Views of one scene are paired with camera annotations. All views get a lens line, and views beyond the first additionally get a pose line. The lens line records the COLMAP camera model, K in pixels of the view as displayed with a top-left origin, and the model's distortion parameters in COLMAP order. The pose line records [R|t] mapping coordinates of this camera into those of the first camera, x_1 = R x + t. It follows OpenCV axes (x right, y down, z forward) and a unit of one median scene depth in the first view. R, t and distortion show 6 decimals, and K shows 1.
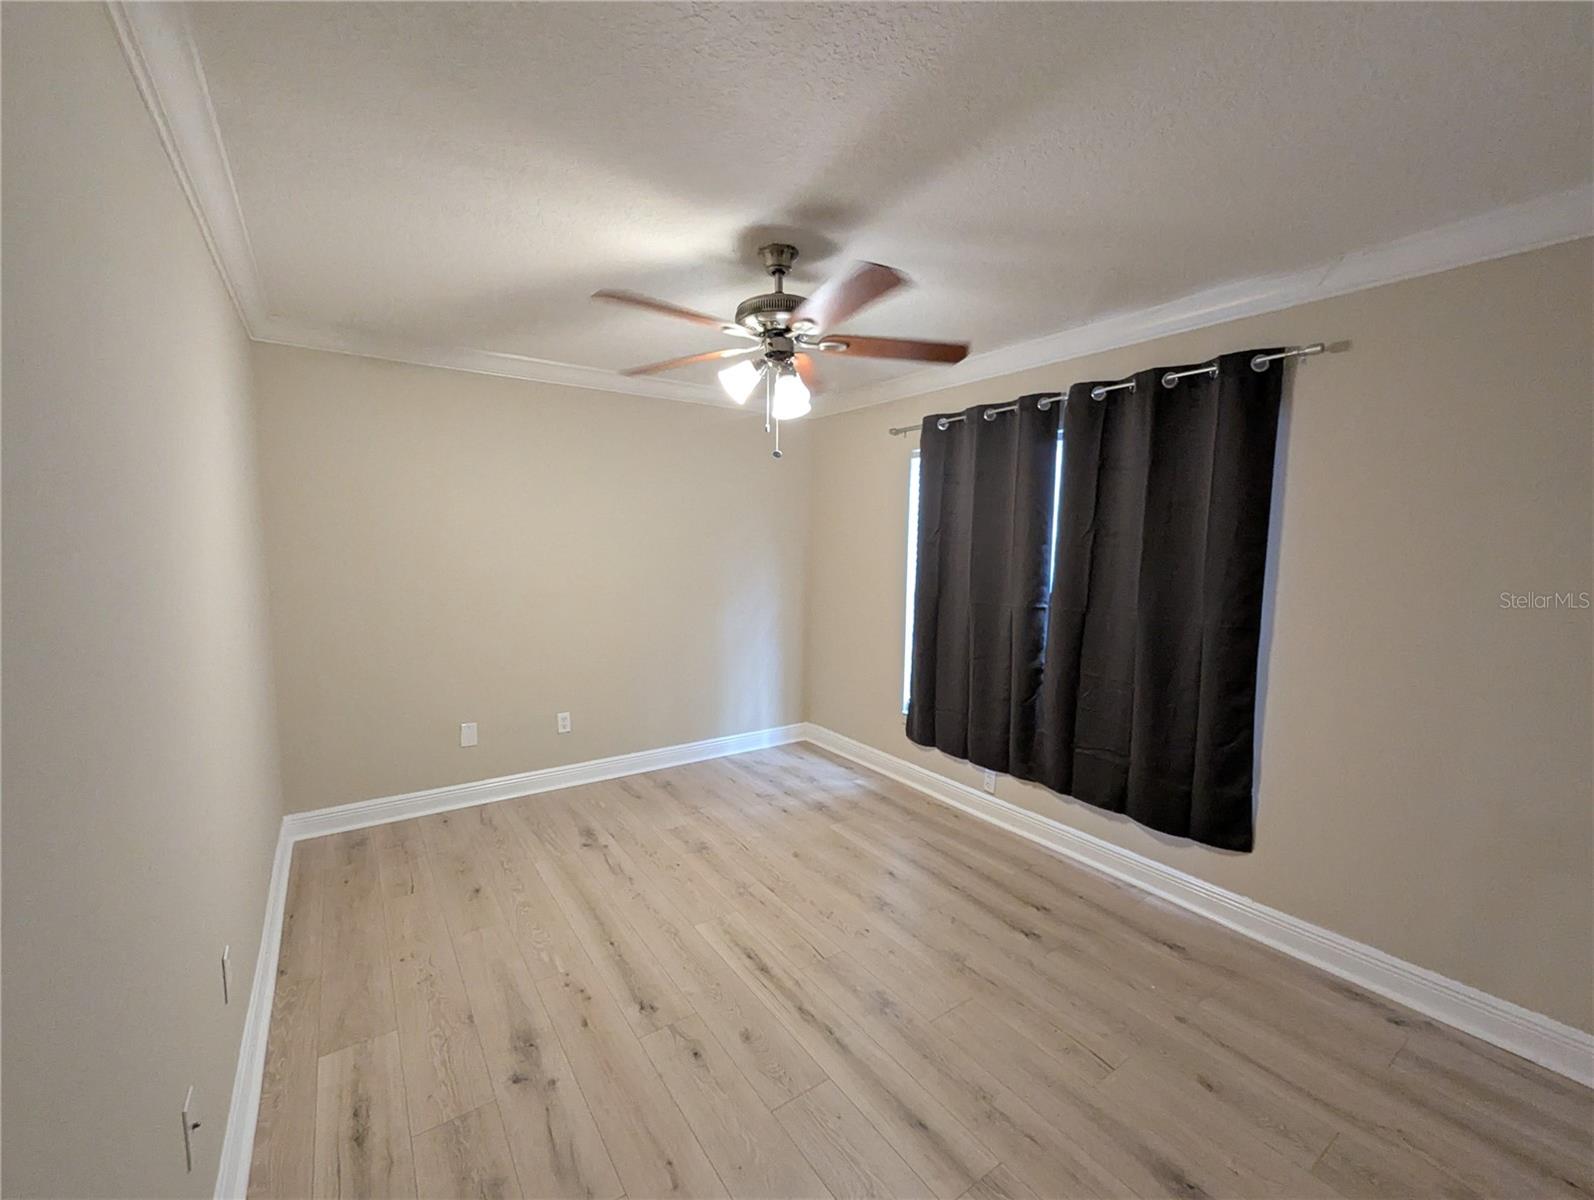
lens RADIAL K [[662.1, 0, 798.9], [0, 662.1, 608.5], [0, 0, 1]] dist [-0.001418, 0.000298]
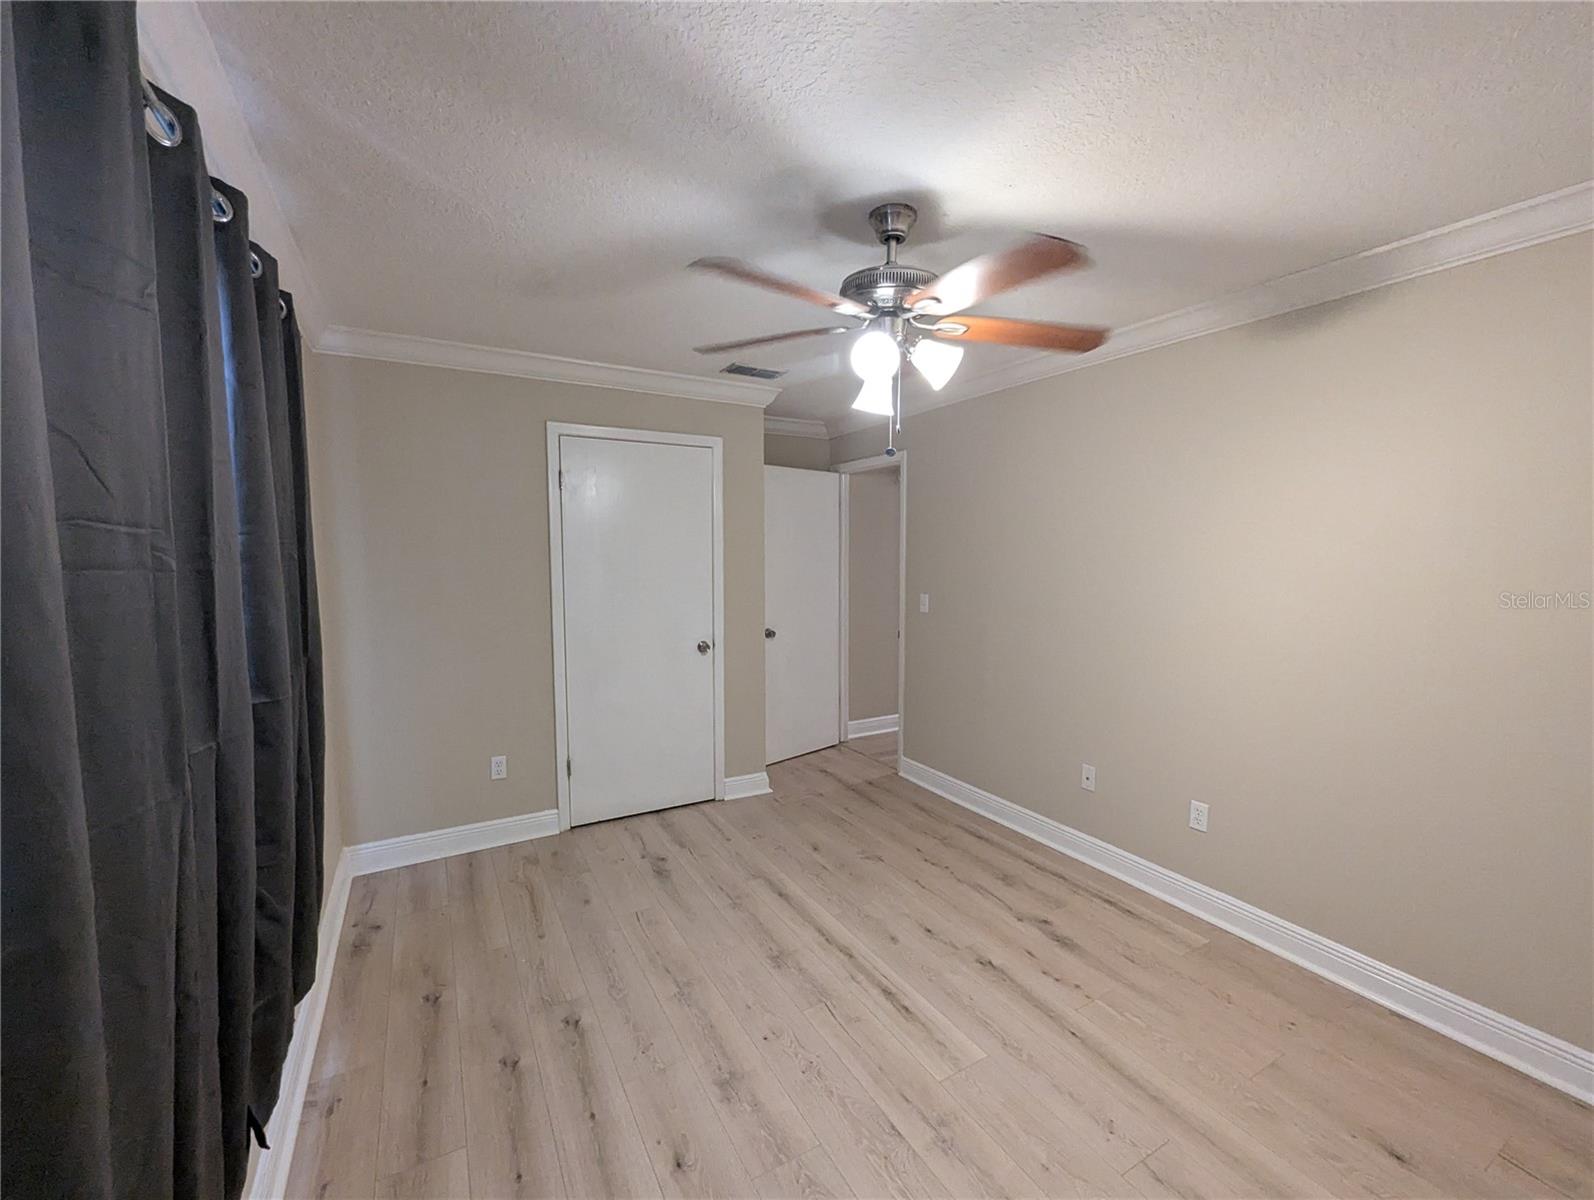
lens RADIAL K [[662.1, 0, 798.9], [0, 662.1, 608.5], [0, 0, 1]] dist [-0.001418, 0.000298]
pose [[-0.995750, -0.021326, 0.089593, 0.002170], [-0.004139, 0.982198, 0.187801, -0.201348], [-0.092003, 0.186632, -0.978112, 1.945609]]
